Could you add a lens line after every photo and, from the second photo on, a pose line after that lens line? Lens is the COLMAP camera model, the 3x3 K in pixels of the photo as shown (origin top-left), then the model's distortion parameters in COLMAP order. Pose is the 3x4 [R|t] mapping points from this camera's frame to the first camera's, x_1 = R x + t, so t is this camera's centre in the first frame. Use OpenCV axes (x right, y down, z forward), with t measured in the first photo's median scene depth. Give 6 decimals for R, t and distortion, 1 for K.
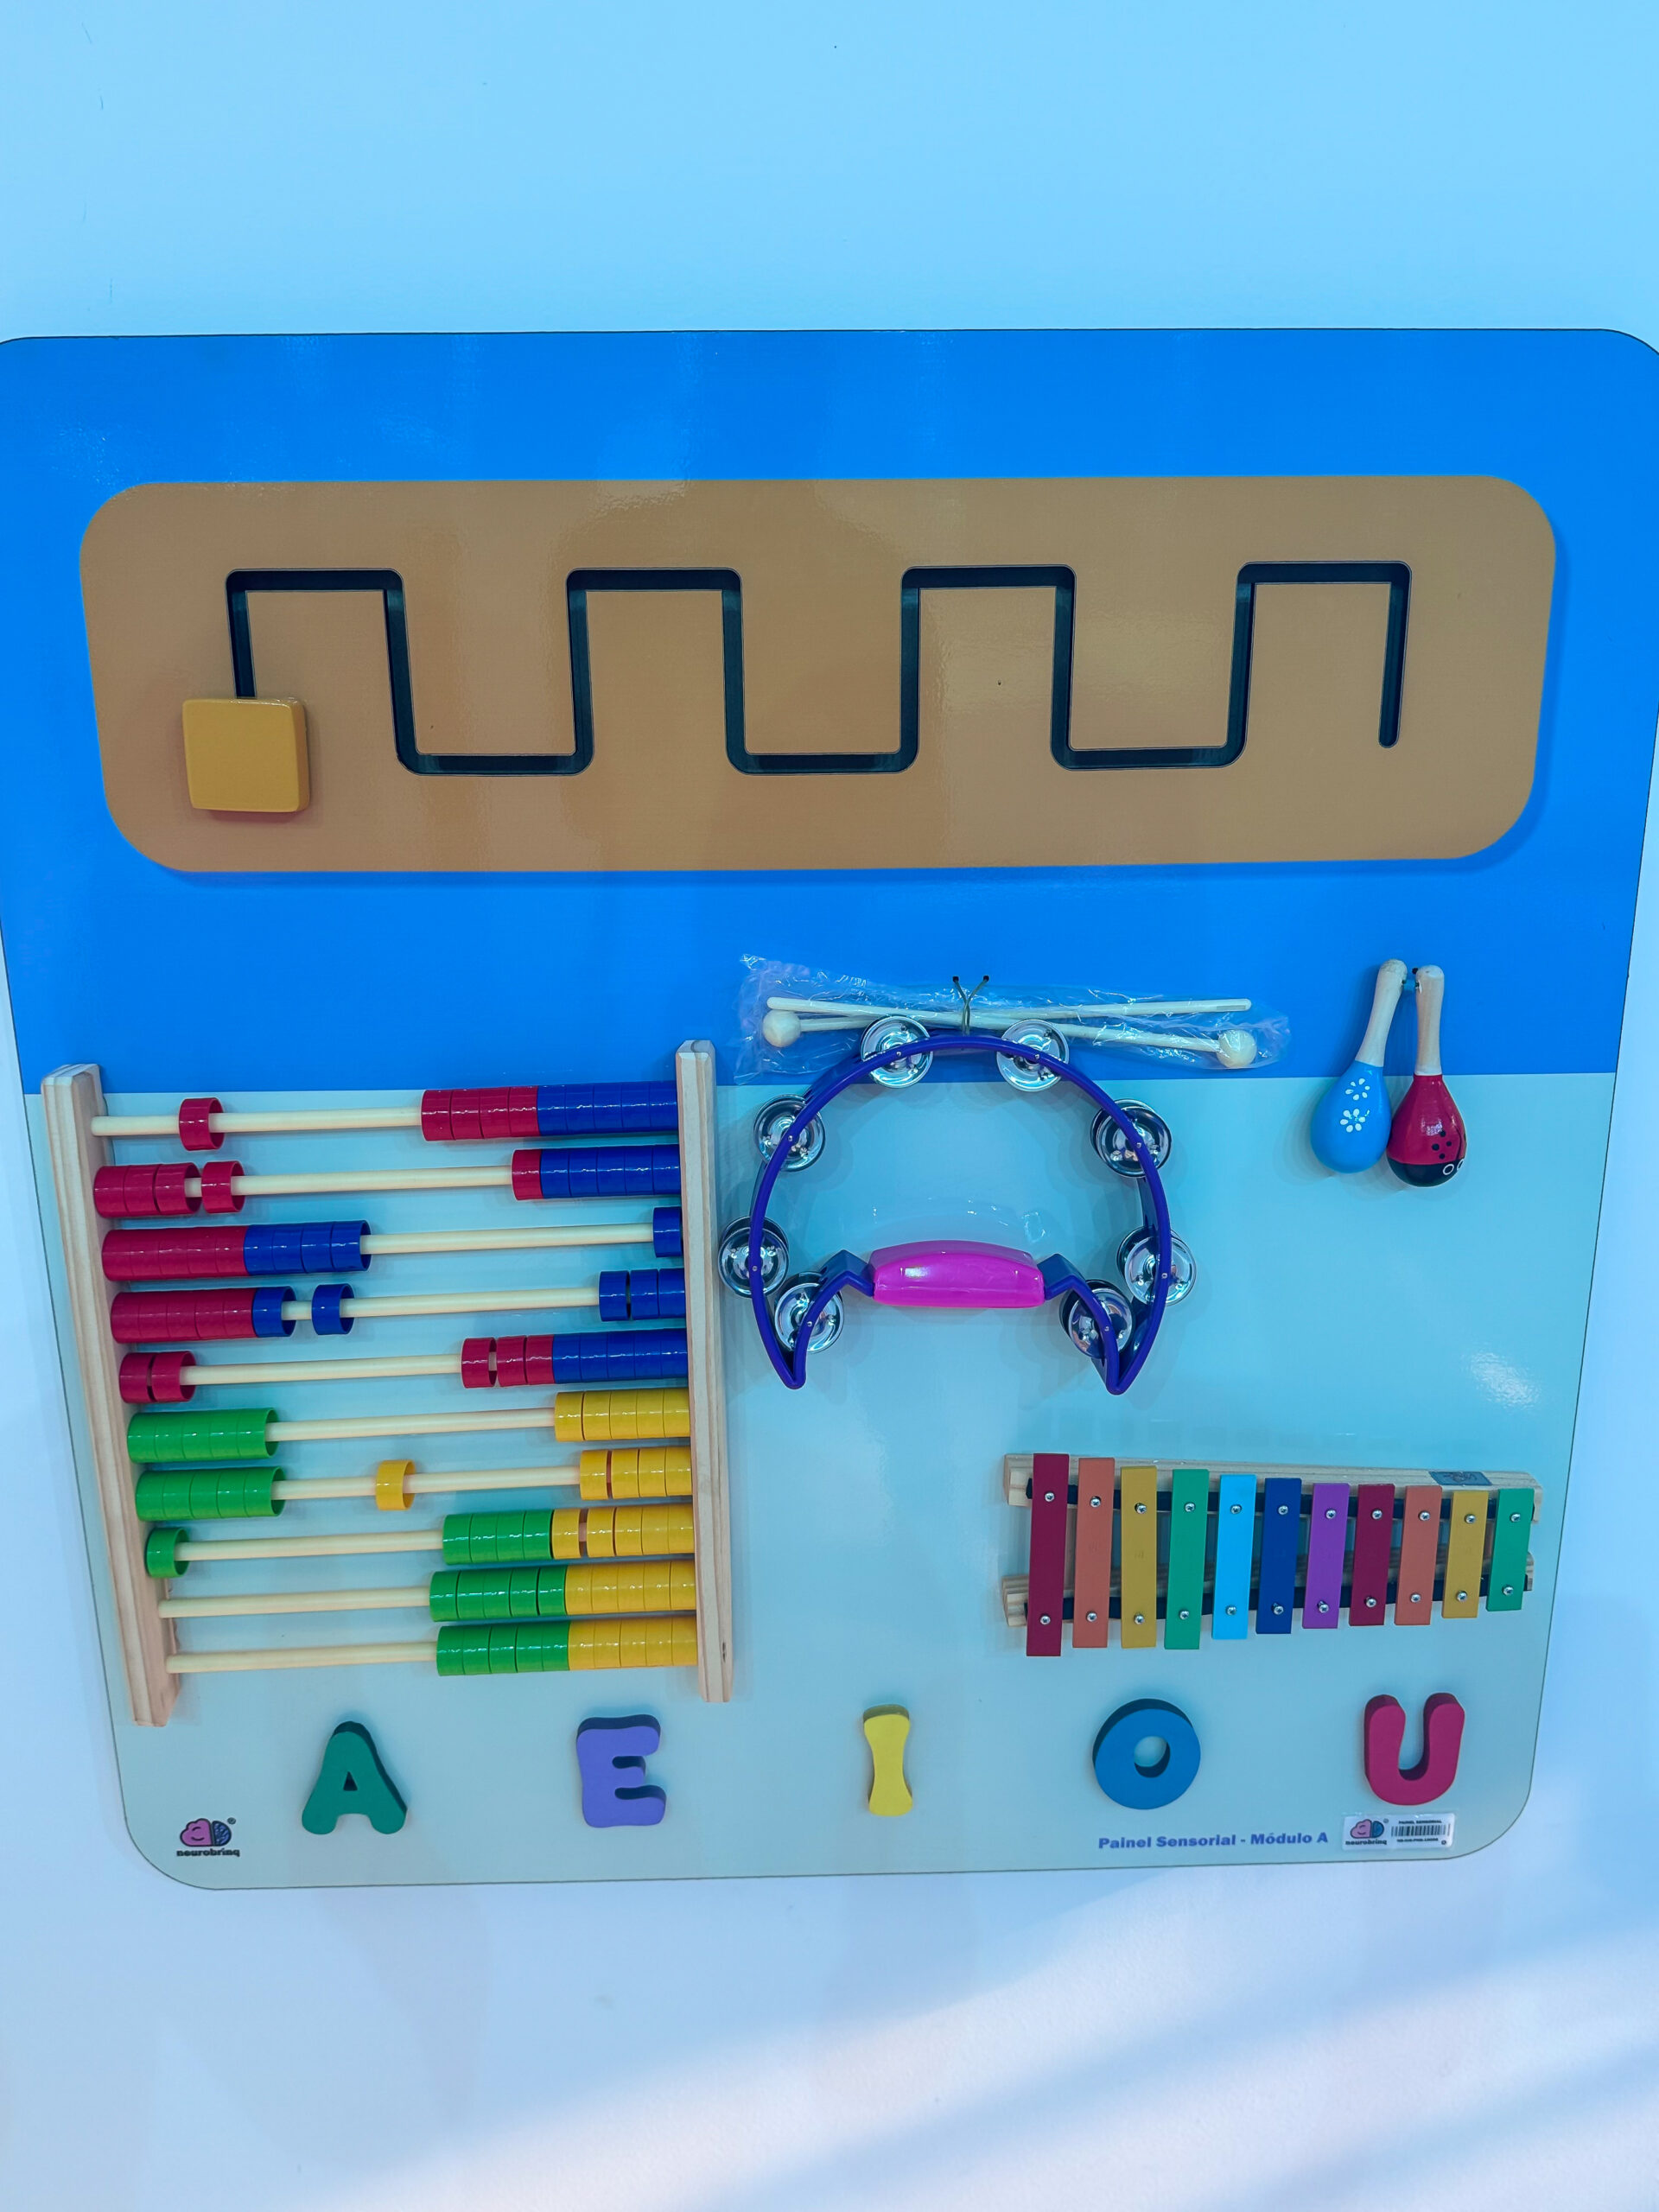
lens RADIAL K [[1615.6, 0, 829.5], [0, 1615.6, 1106.0], [0, 0, 1]] dist [-0.003166, -0.002653]
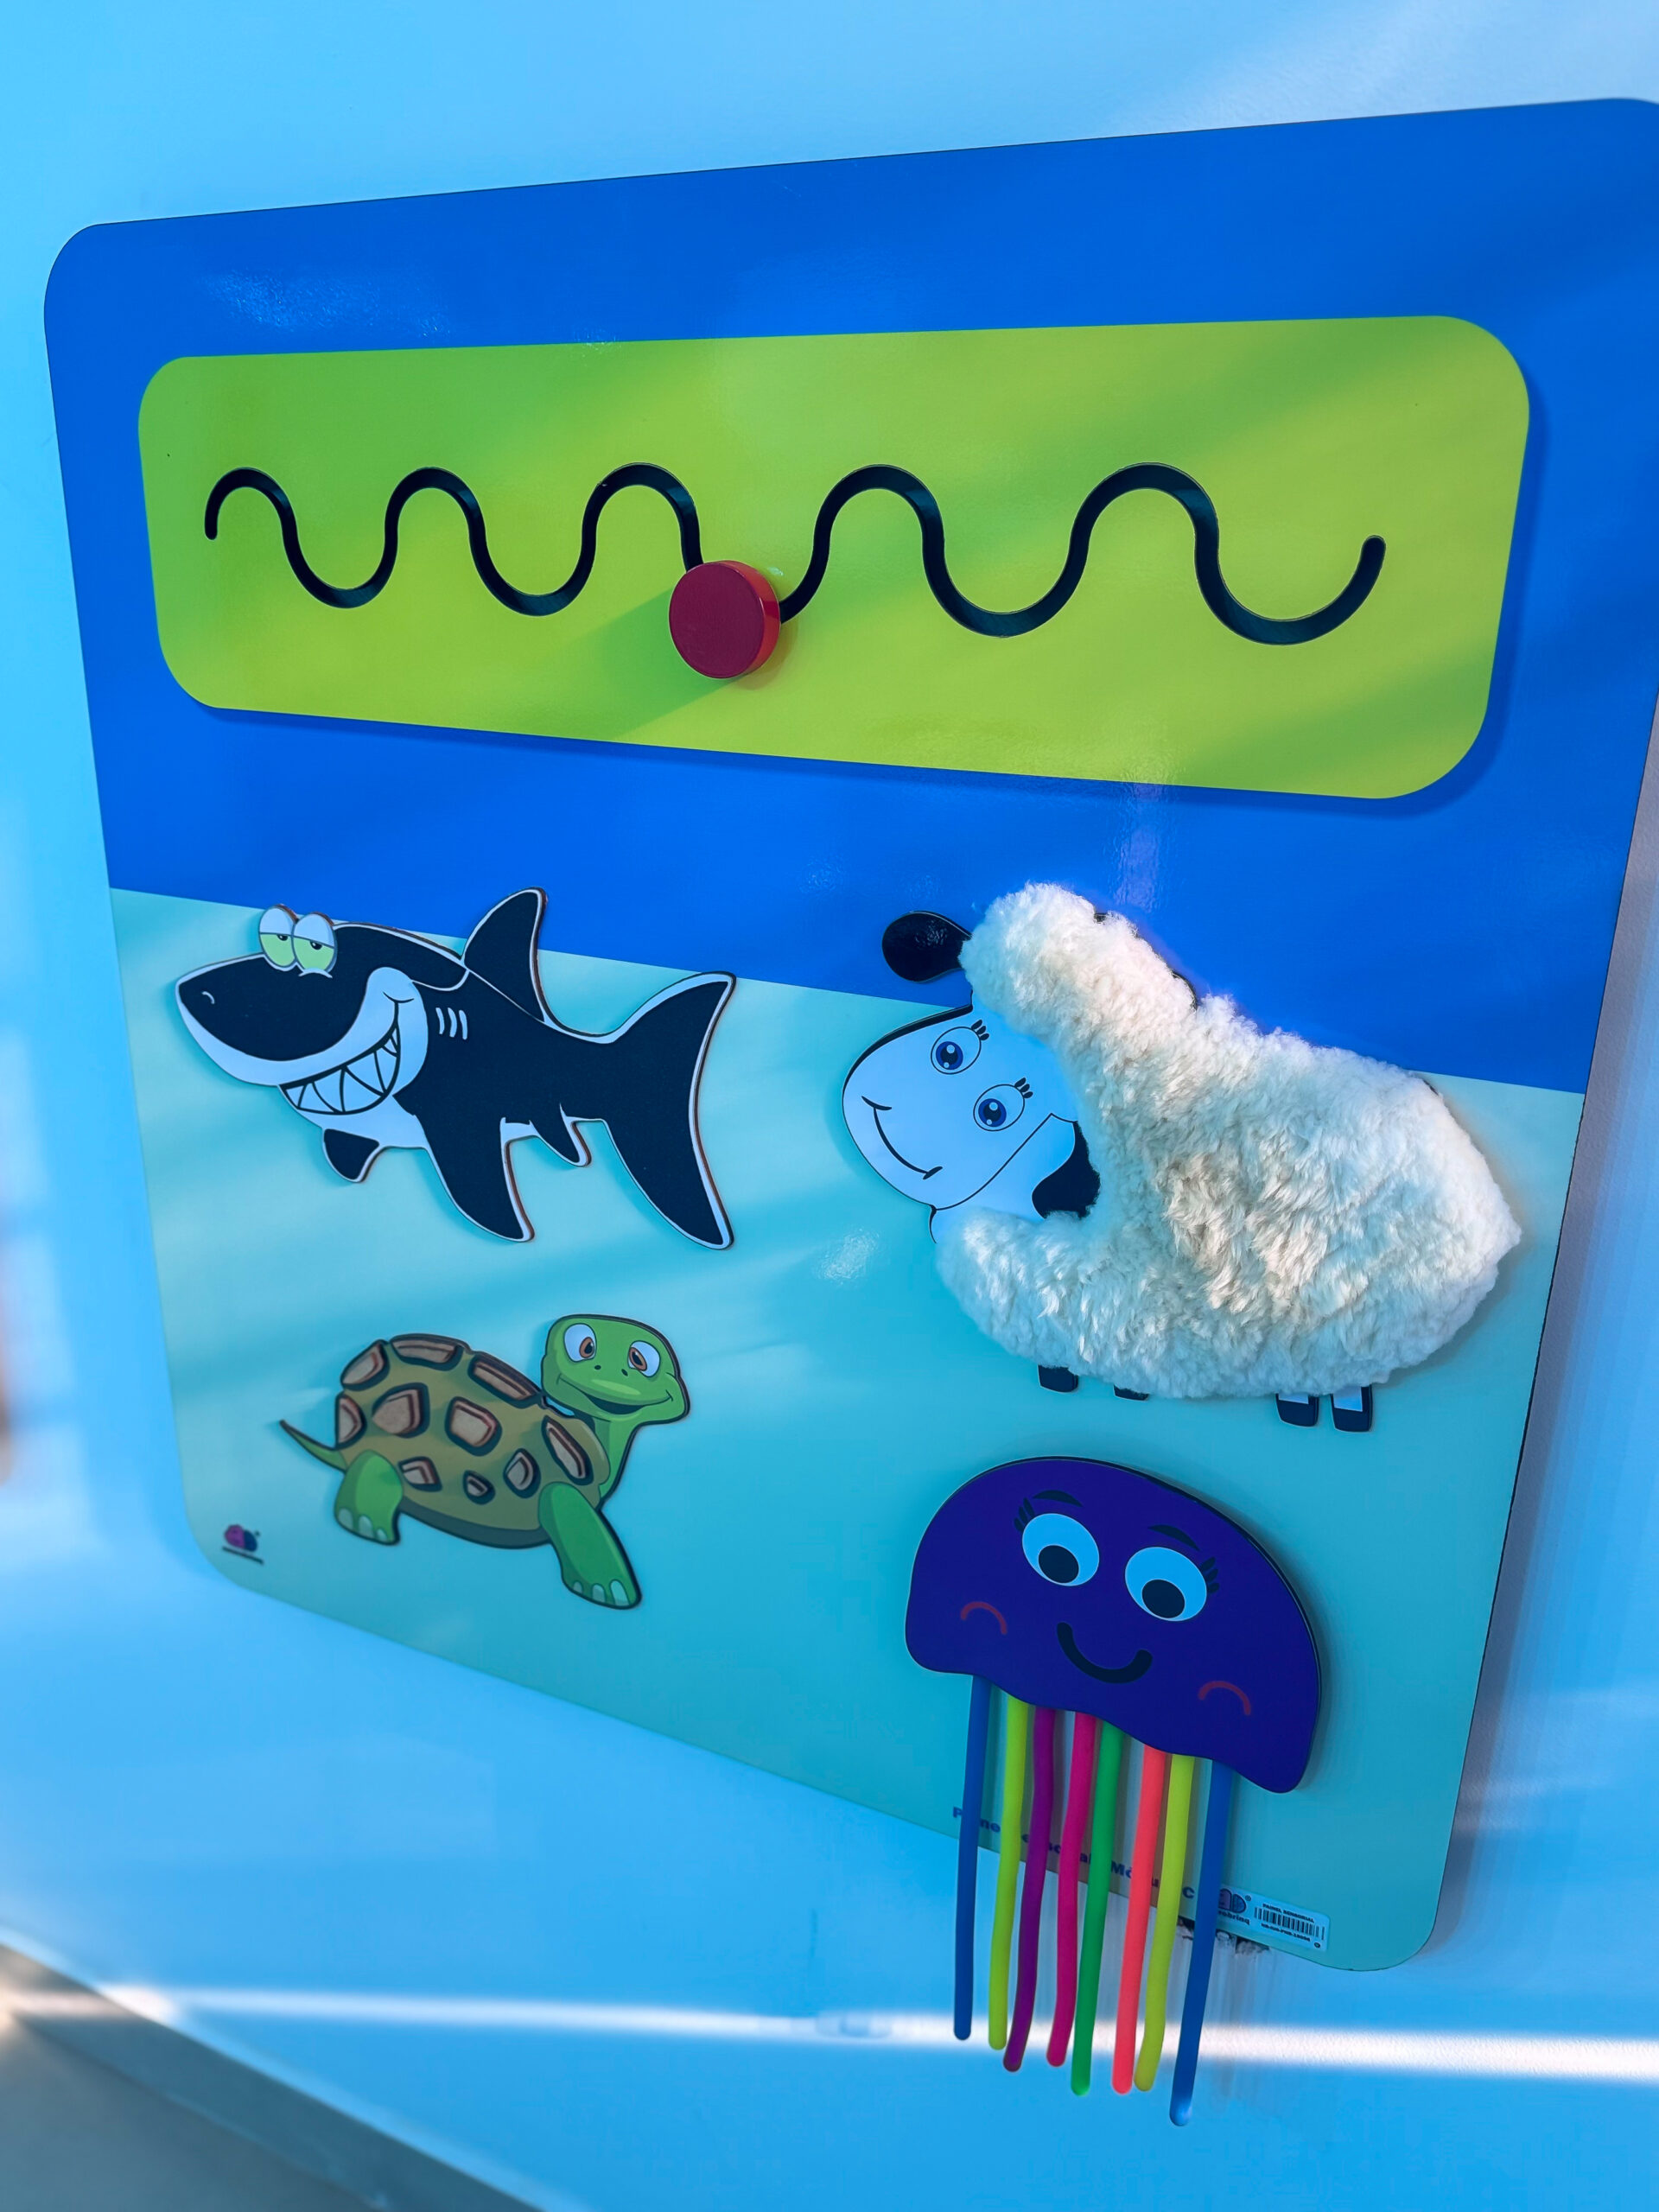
lens RADIAL K [[1615.6, 0, 829.5], [0, 1615.6, 1106.0], [0, 0, 1]] dist [-0.003166, -0.002653]
pose [[0.896648, 0.167728, -0.409744, 0.432254], [-0.144457, 0.985648, 0.087356, -0.026844], [0.418515, -0.019137, 0.908008, 0.112841]]
